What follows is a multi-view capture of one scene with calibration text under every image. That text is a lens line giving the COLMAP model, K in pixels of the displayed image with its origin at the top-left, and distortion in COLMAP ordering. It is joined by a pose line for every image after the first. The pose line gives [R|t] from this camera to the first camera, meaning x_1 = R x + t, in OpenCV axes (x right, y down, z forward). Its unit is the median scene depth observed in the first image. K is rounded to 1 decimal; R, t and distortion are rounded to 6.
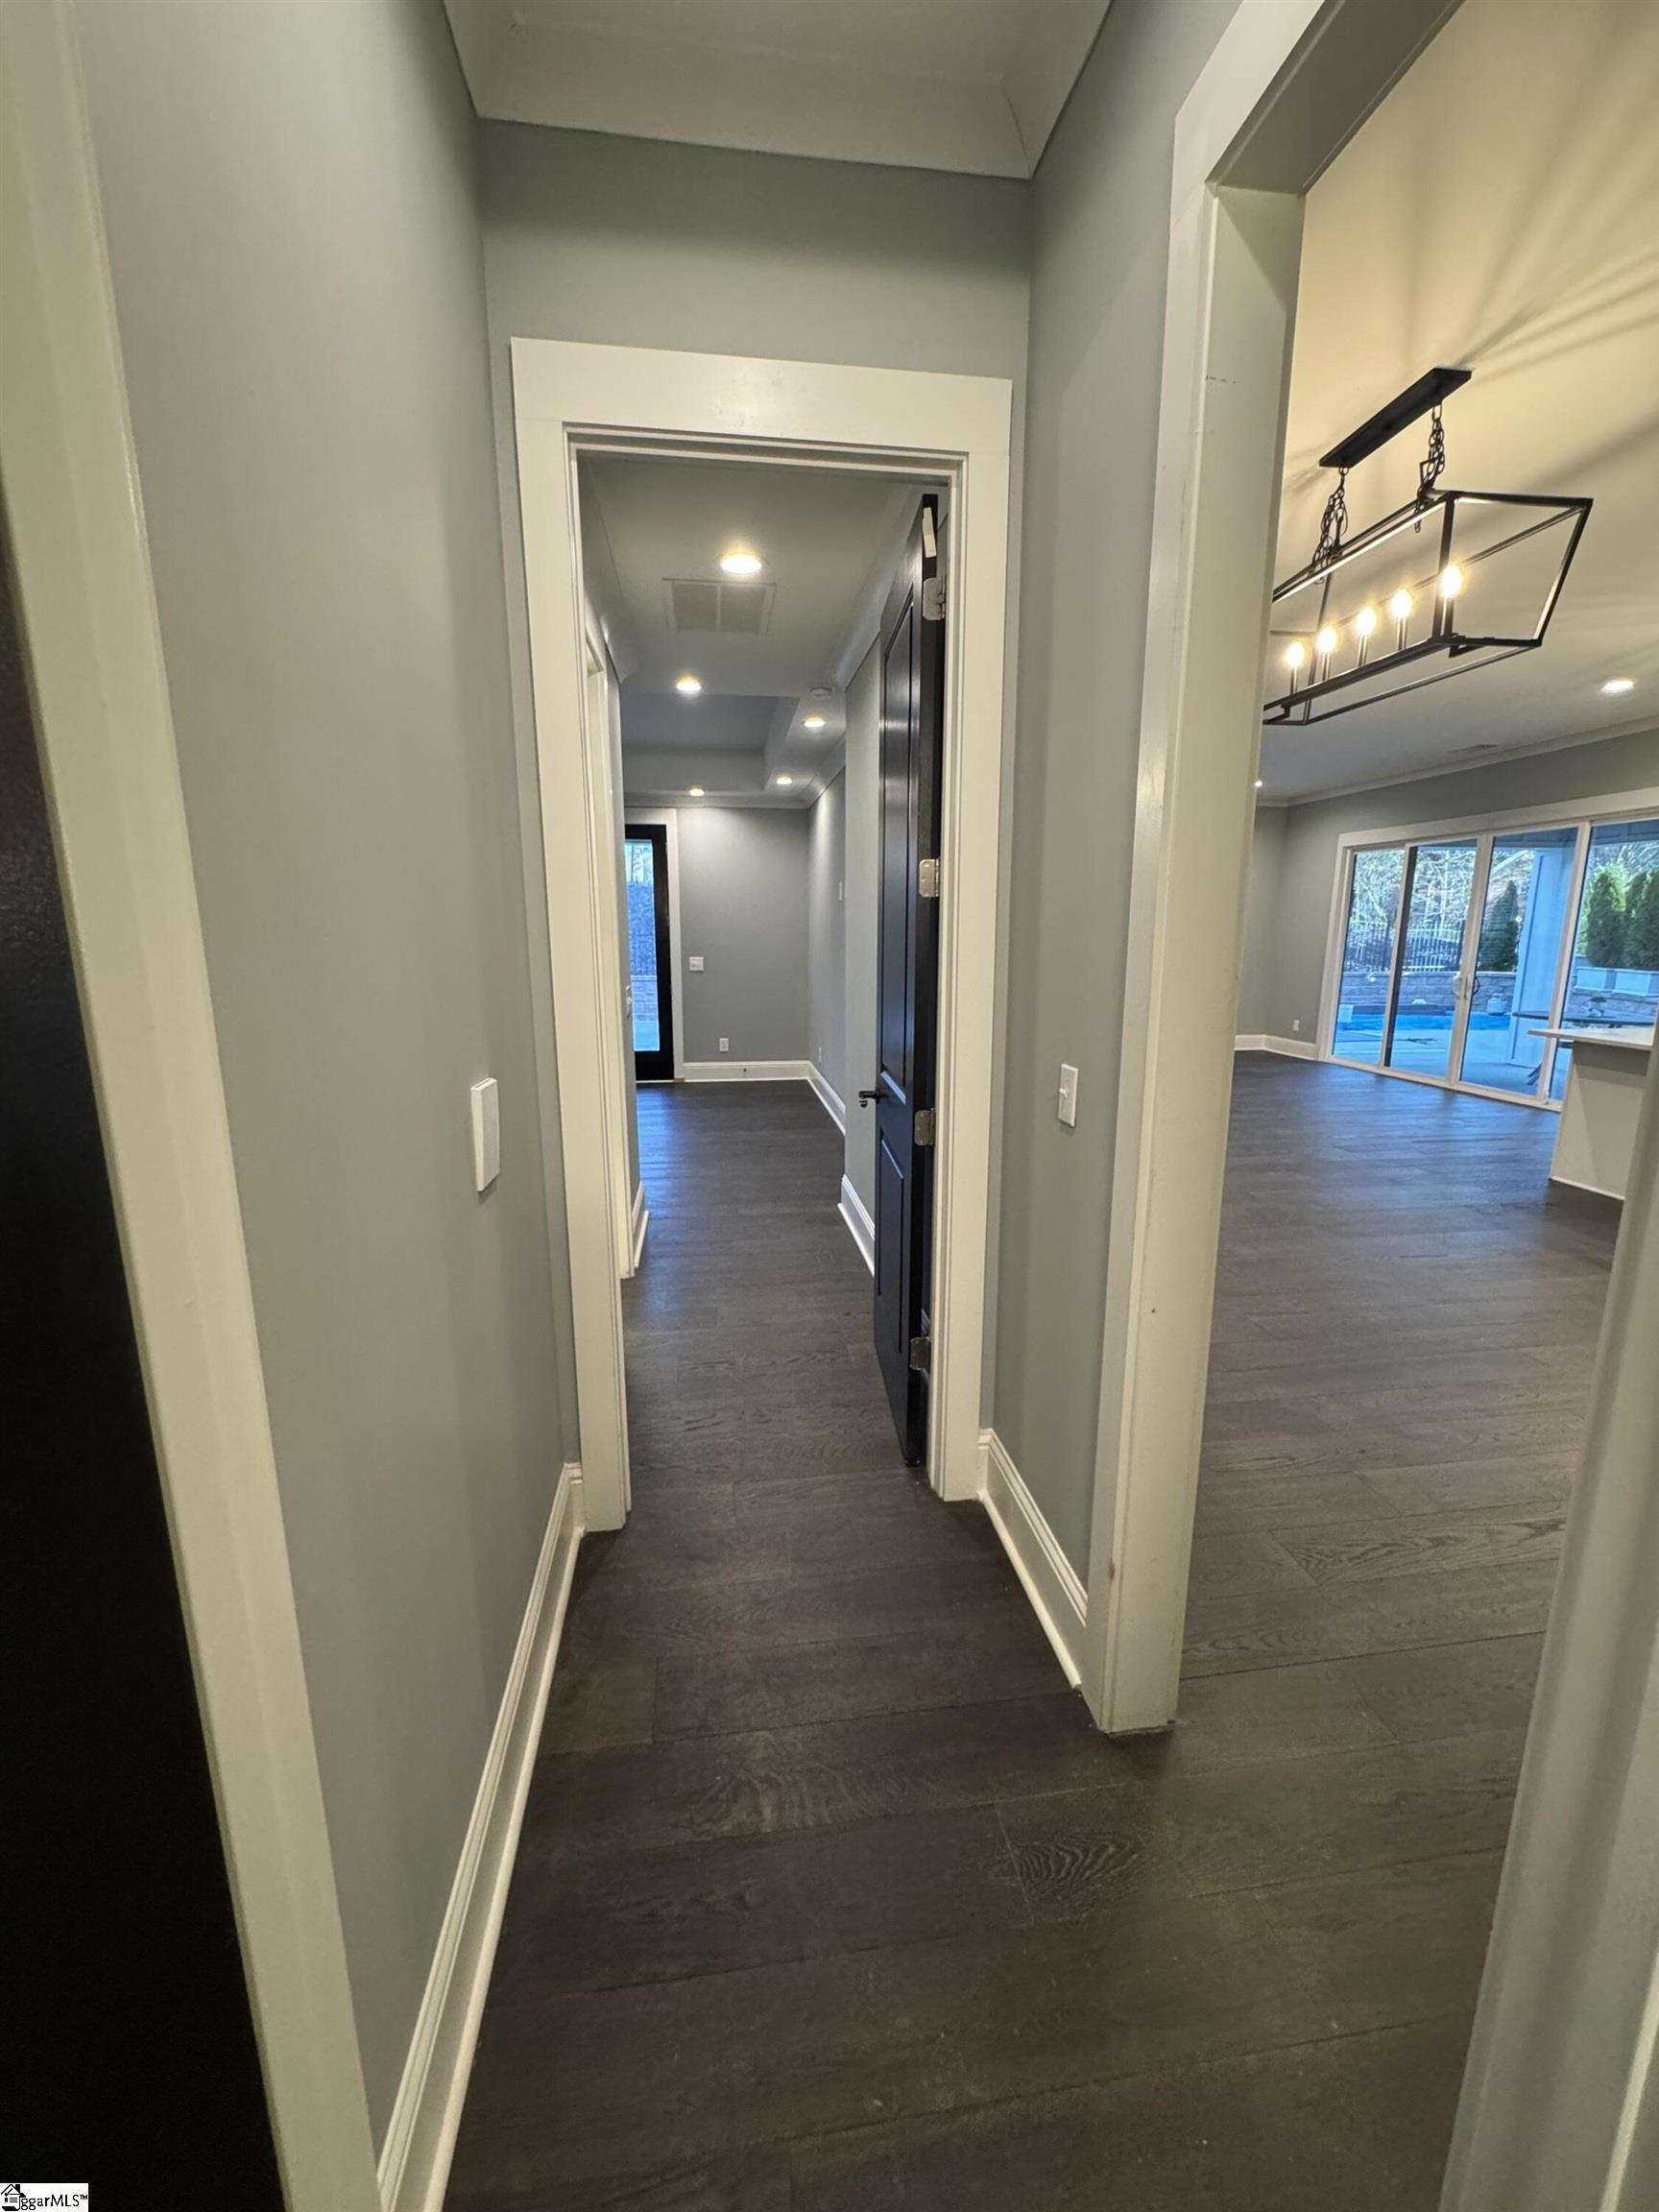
lens RADIAL K [[876.0, 0, 829.7], [0, 876.0, 1110.6], [0, 0, 1]] dist [-0.003778, -0.000325]
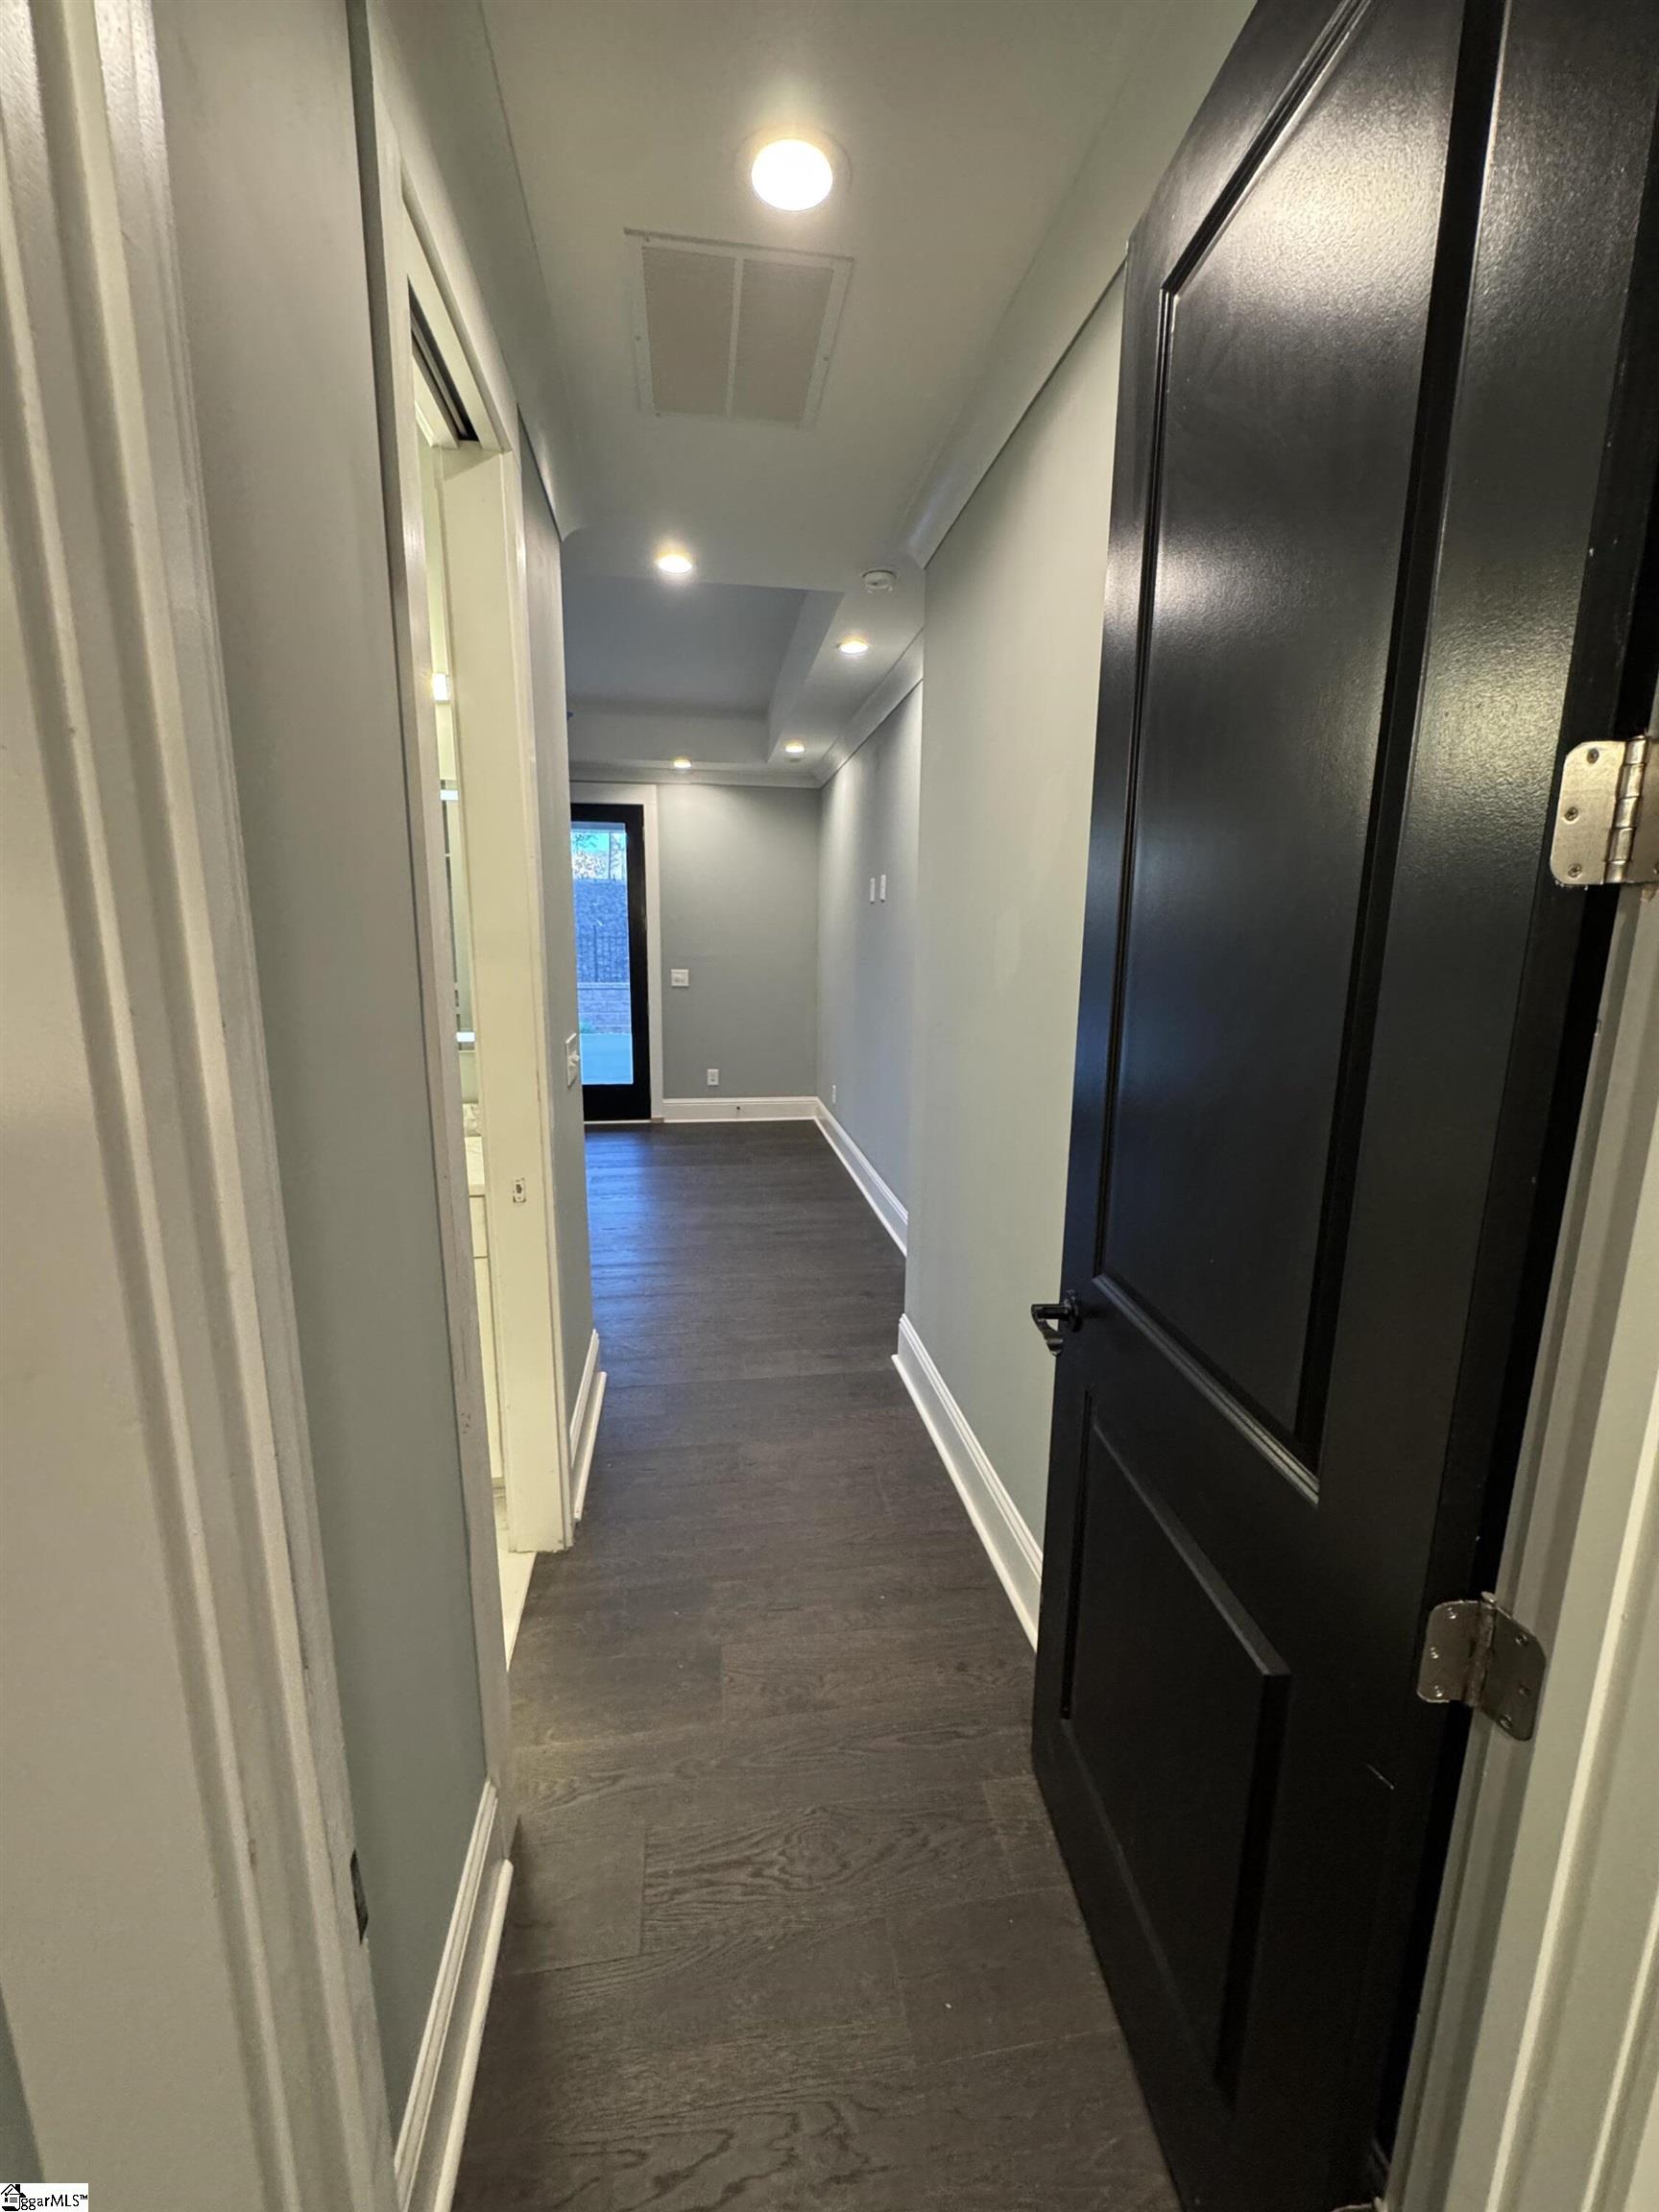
lens RADIAL K [[876.0, 0, 829.7], [0, 876.0, 1110.6], [0, 0, 1]] dist [-0.003778, -0.000325]
pose [[0.999732, 0.007035, 0.022052, -0.036179], [-0.006993, 0.999974, -0.001970, -0.052384], [-0.022065, 0.001815, 0.999755, 0.221775]]
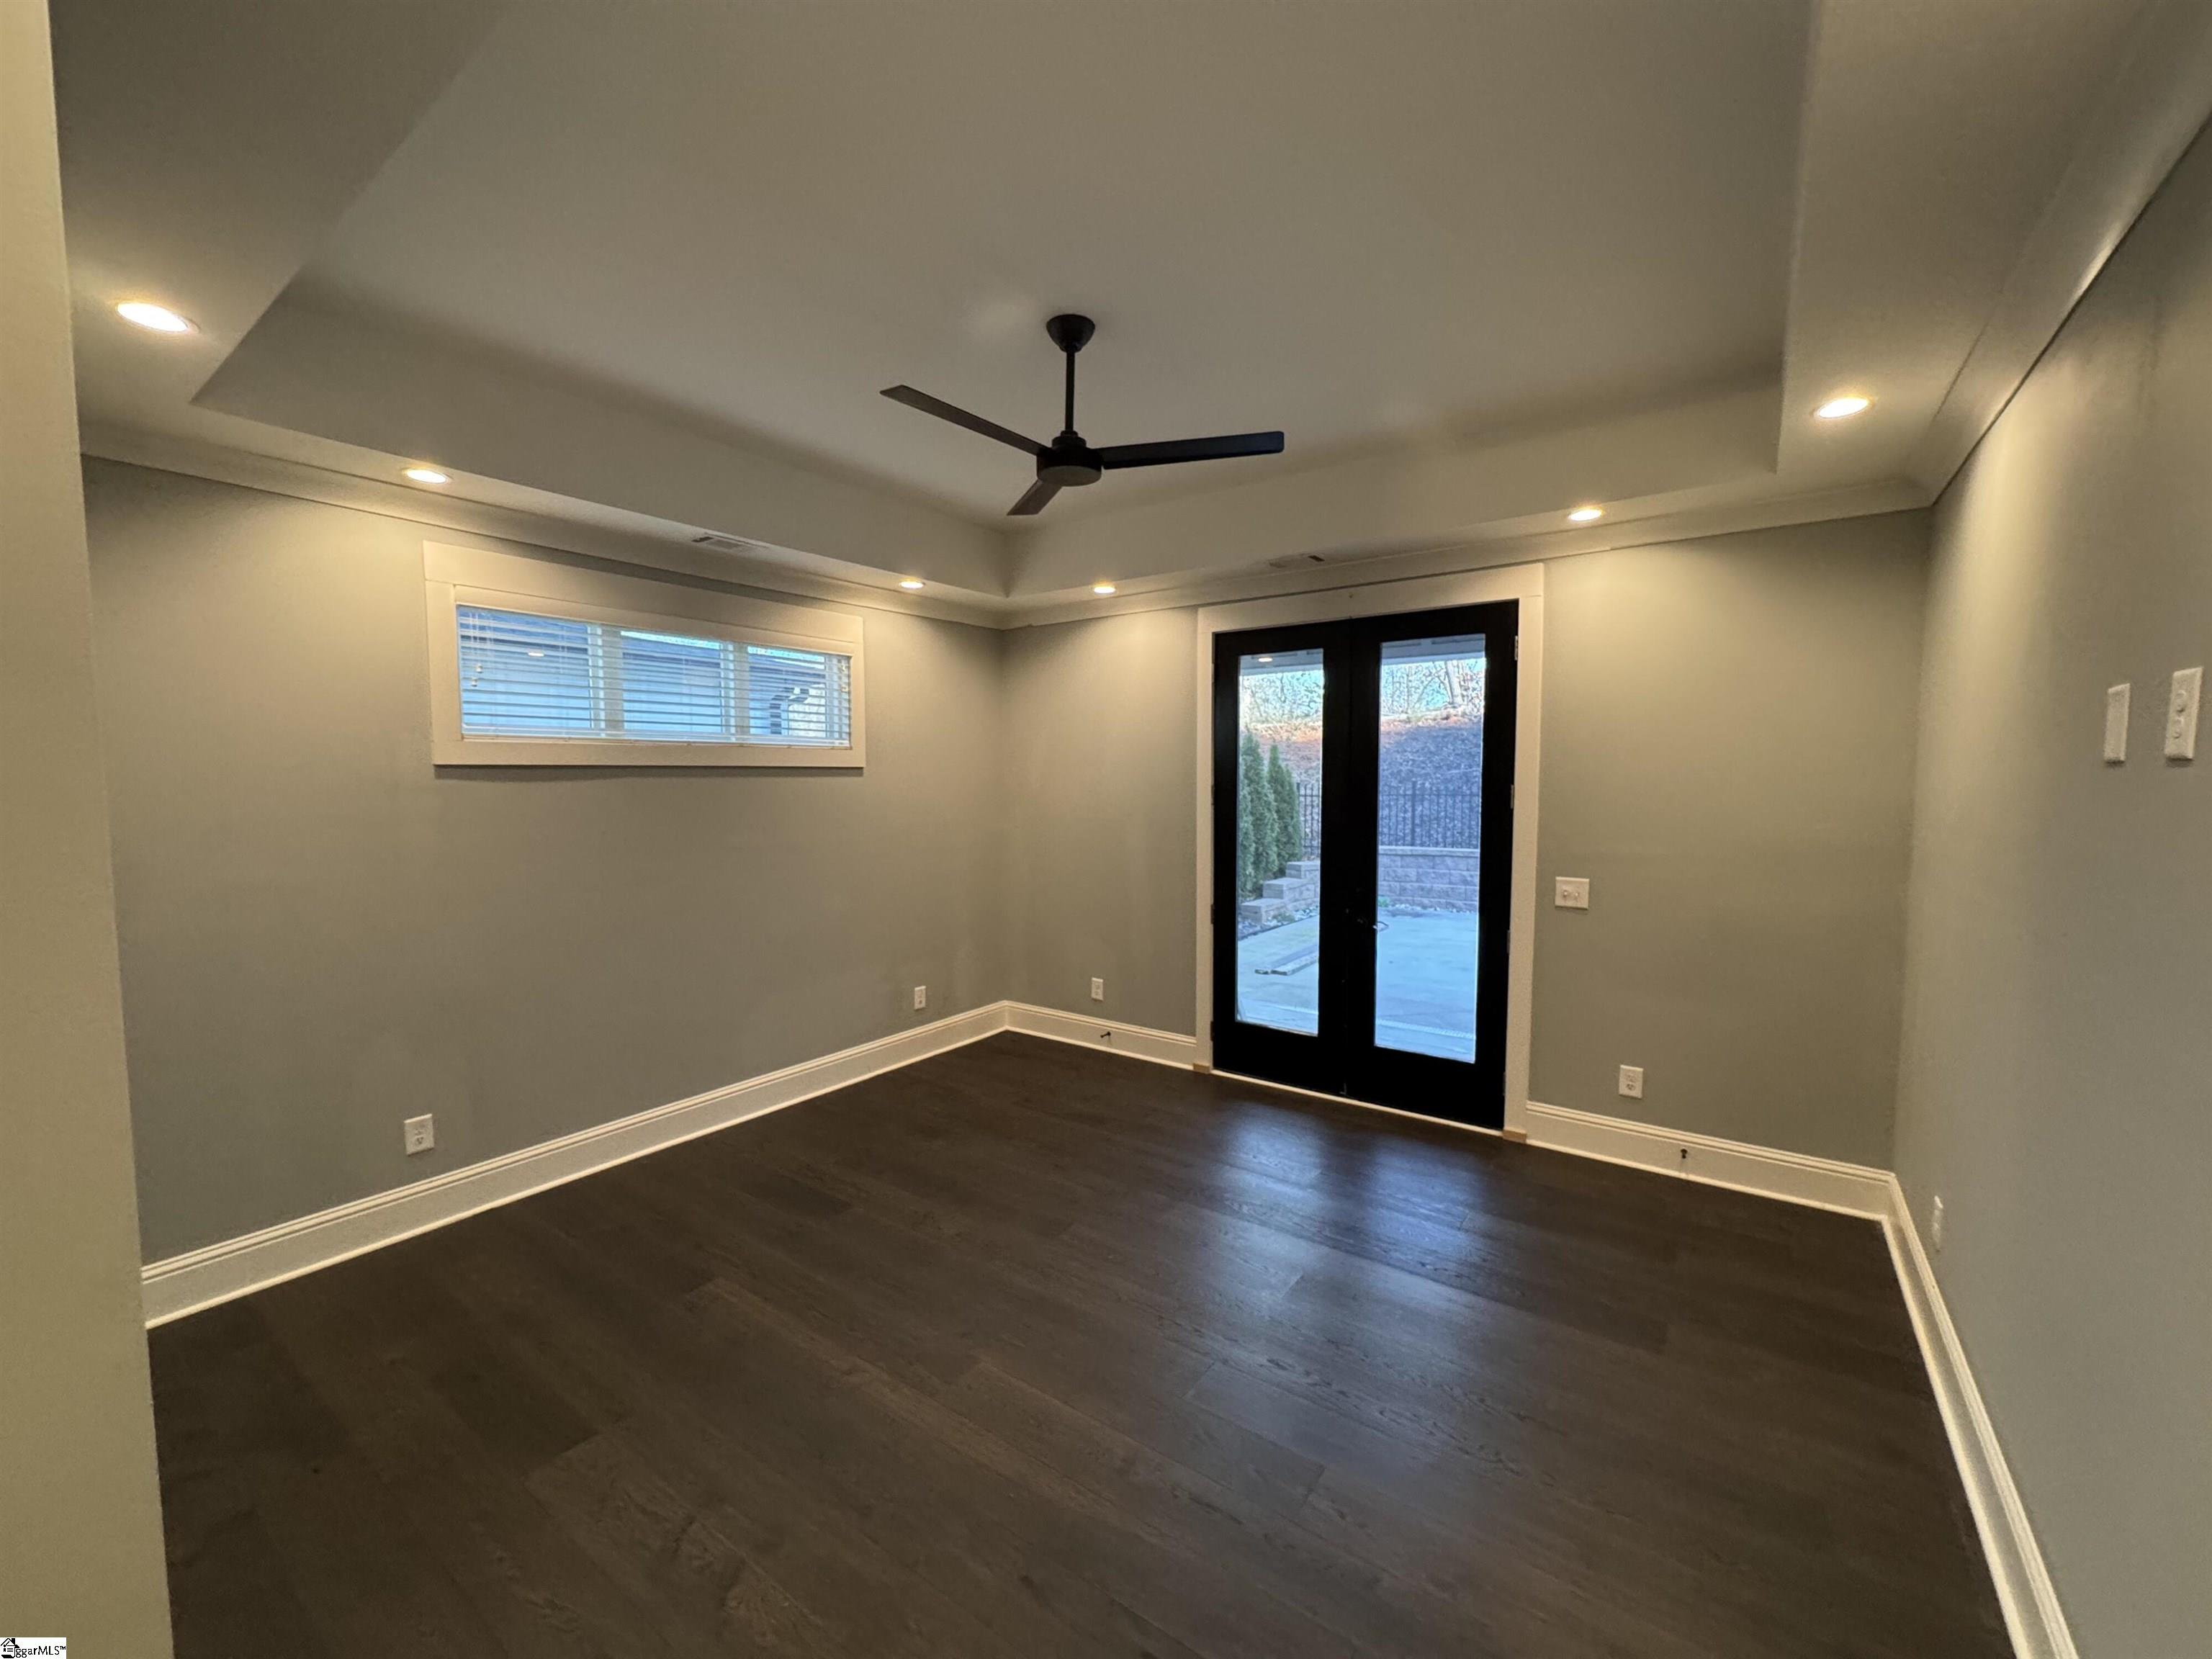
lens RADIAL K [[876.0, 0, 1099.5], [0, 876.0, 835.7], [0, 0, 1]] dist [-0.003778, -0.000325]
pose [[0.721124, 0.043685, -0.691427, -0.020240], [-0.133215, 0.988130, -0.076506, -0.153529], [0.679878, 0.147279, 0.718384, 0.600848]]
